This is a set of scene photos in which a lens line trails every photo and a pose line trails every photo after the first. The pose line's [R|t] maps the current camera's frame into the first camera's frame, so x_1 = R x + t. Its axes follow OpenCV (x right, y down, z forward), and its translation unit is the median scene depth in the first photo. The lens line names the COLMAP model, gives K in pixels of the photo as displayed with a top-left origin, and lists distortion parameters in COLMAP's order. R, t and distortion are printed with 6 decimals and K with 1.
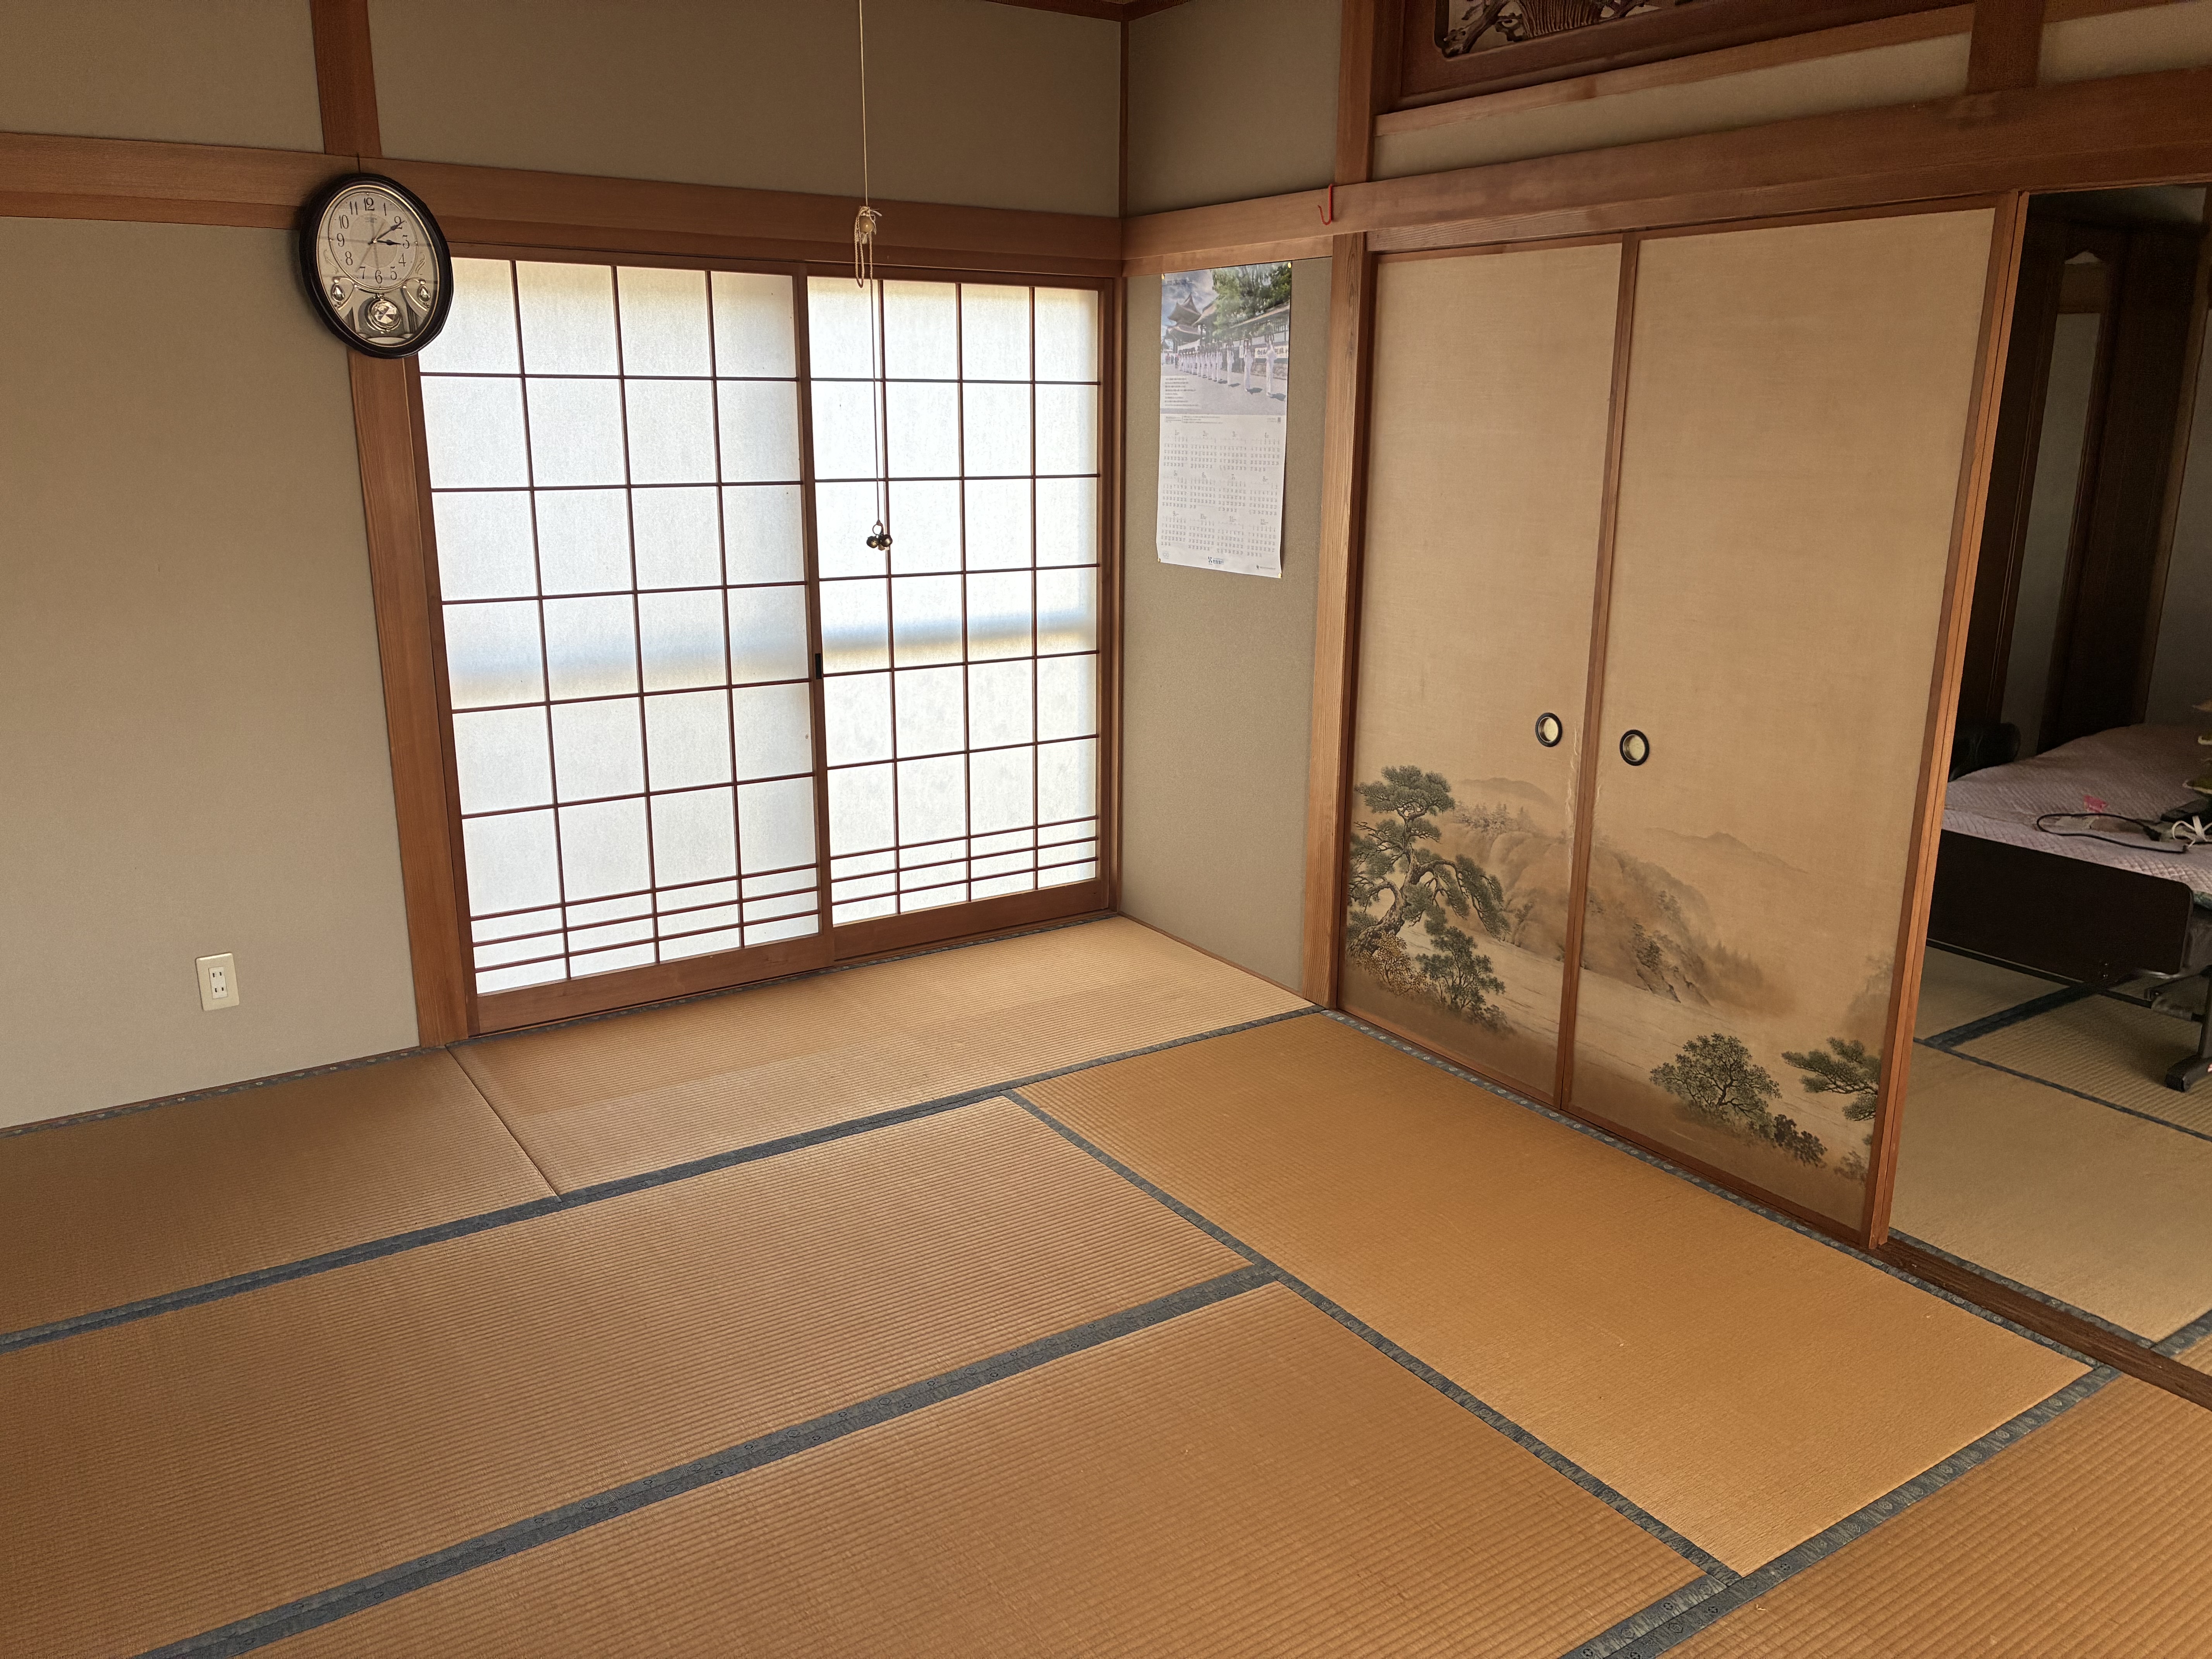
lens RADIAL K [[1668.9, 0, 1115.1], [0, 1668.9, 831.2], [0, 0, 1]] dist [0.007735, 0.001947]
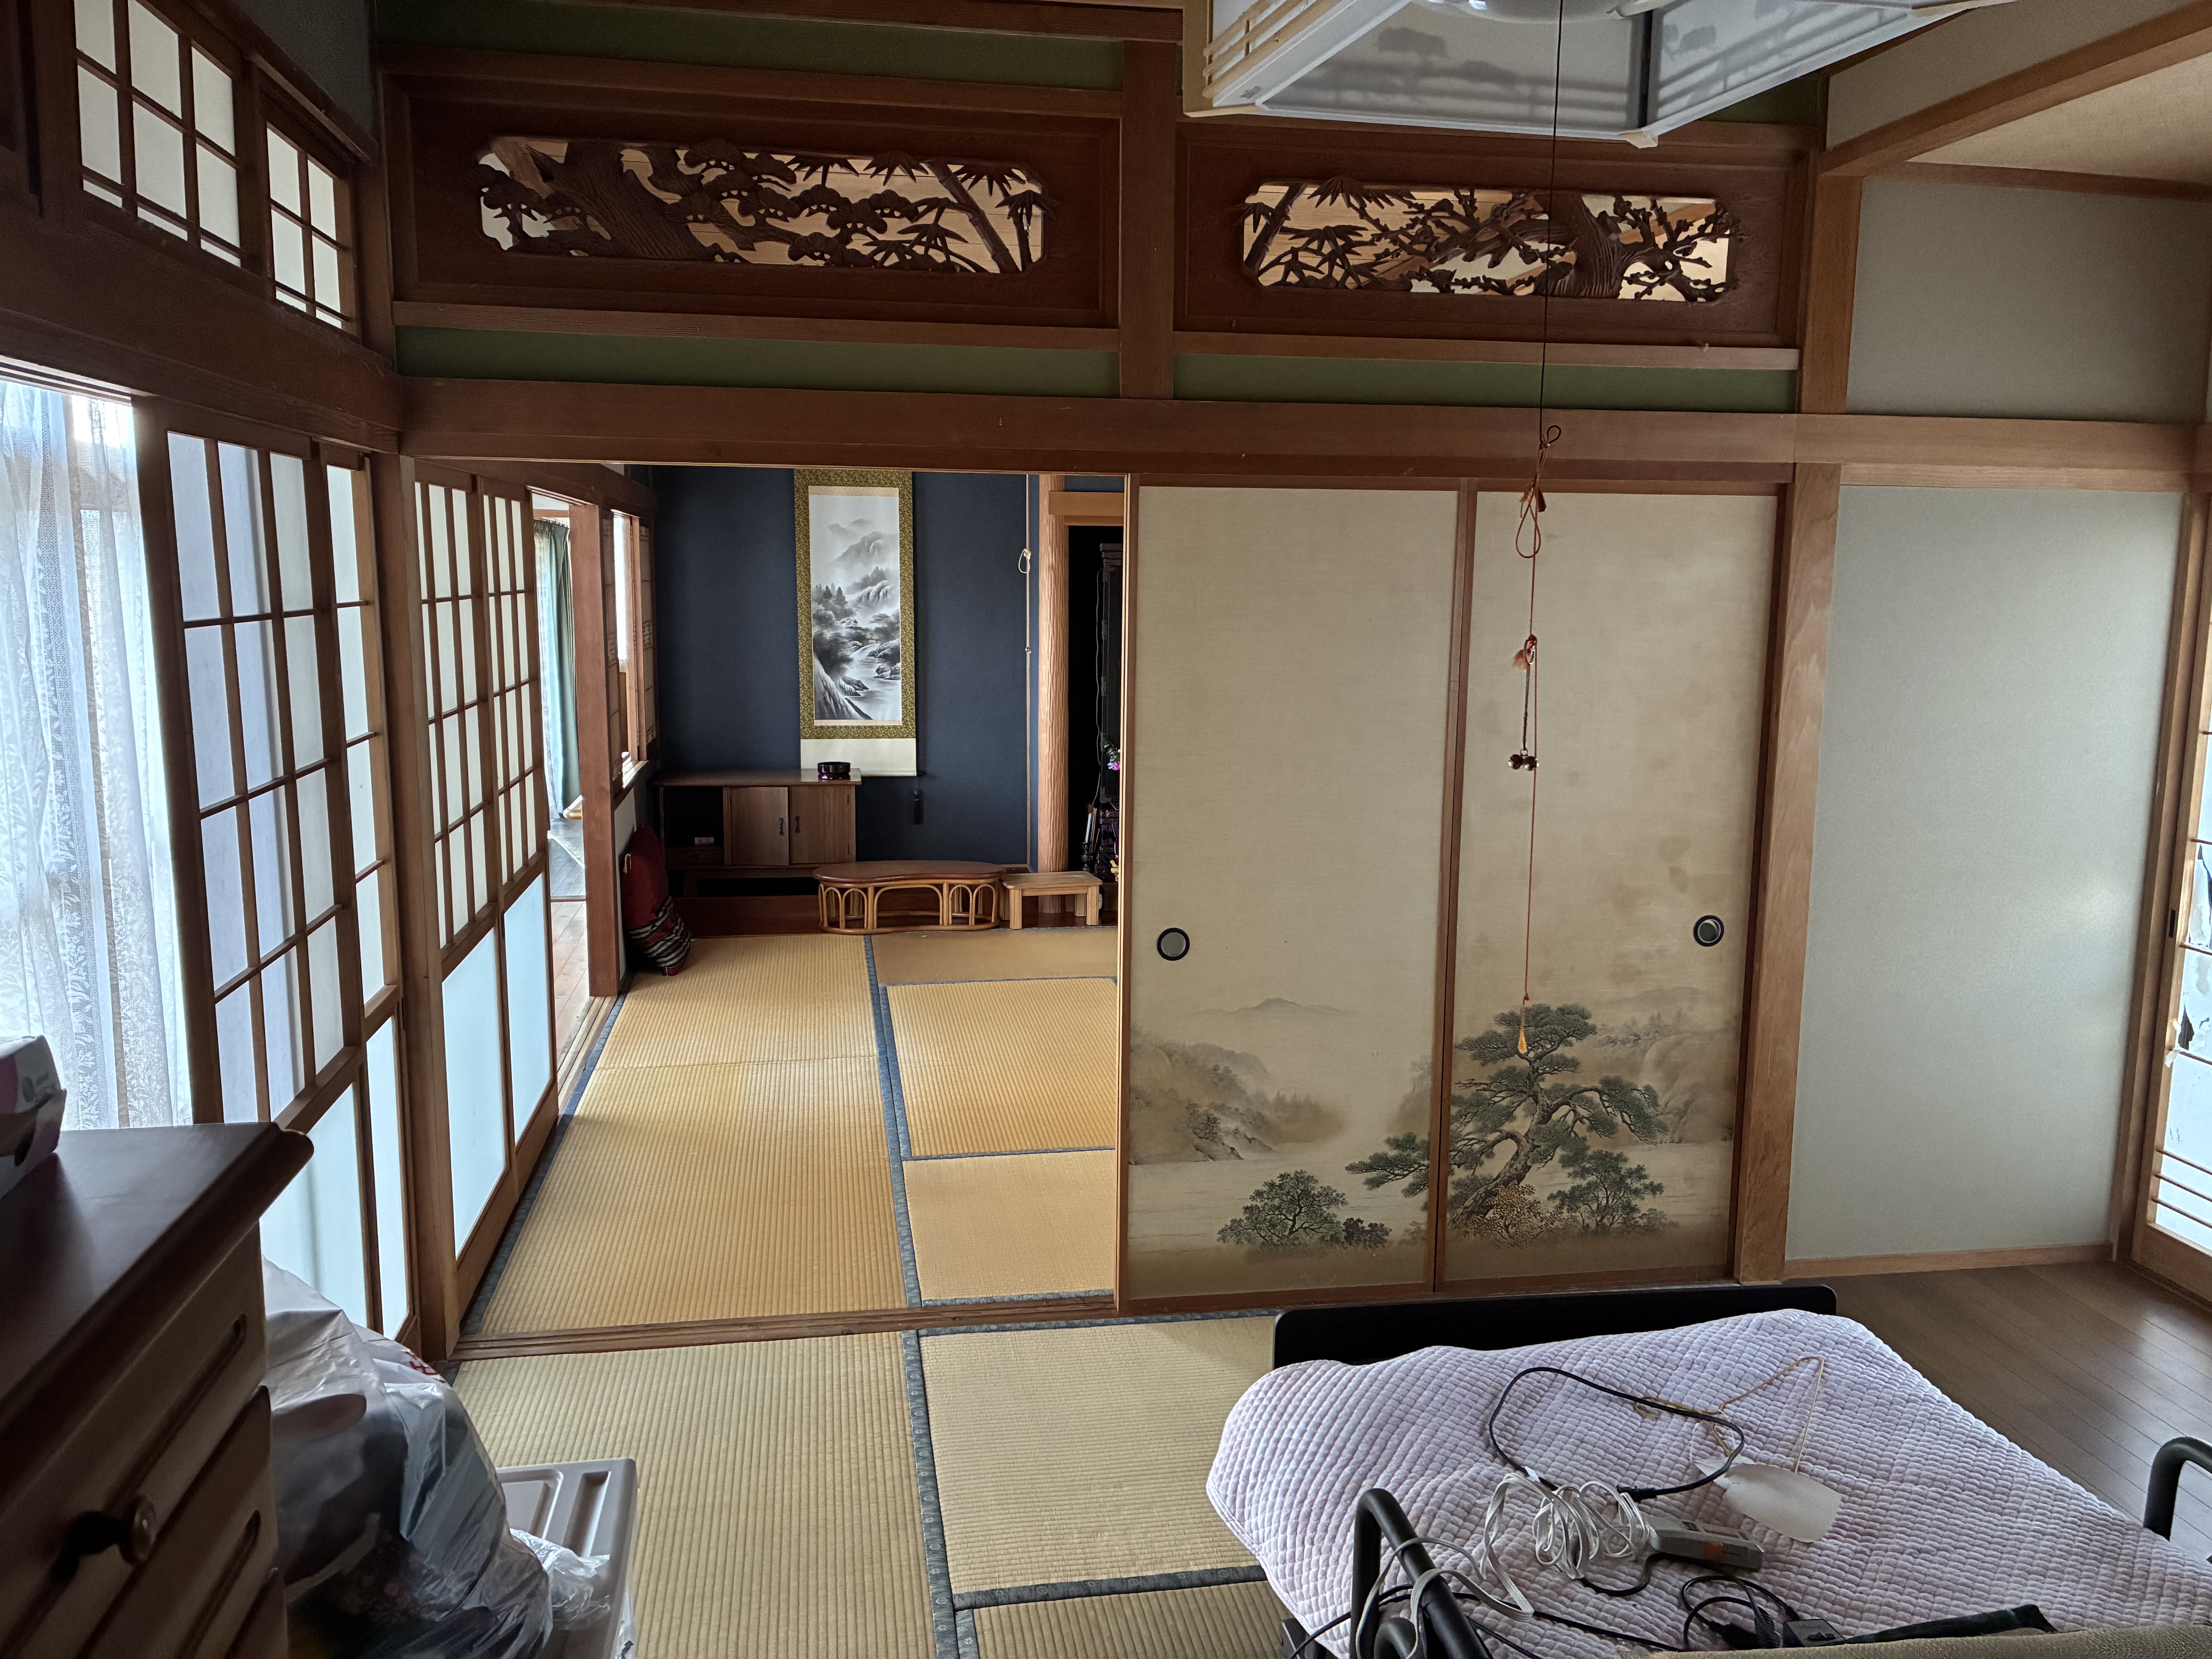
lens RADIAL K [[1318.9, 0, 1078.0], [0, 1318.9, 771.0], [0, 0, 1]] dist [-0.013379, -0.001910]
pose [[0.447063, -0.107089, 0.888069, -0.585656], [0.221017, 0.975249, 0.006340, -0.228290], [-0.866768, 0.193444, 0.459666, 0.839396]]
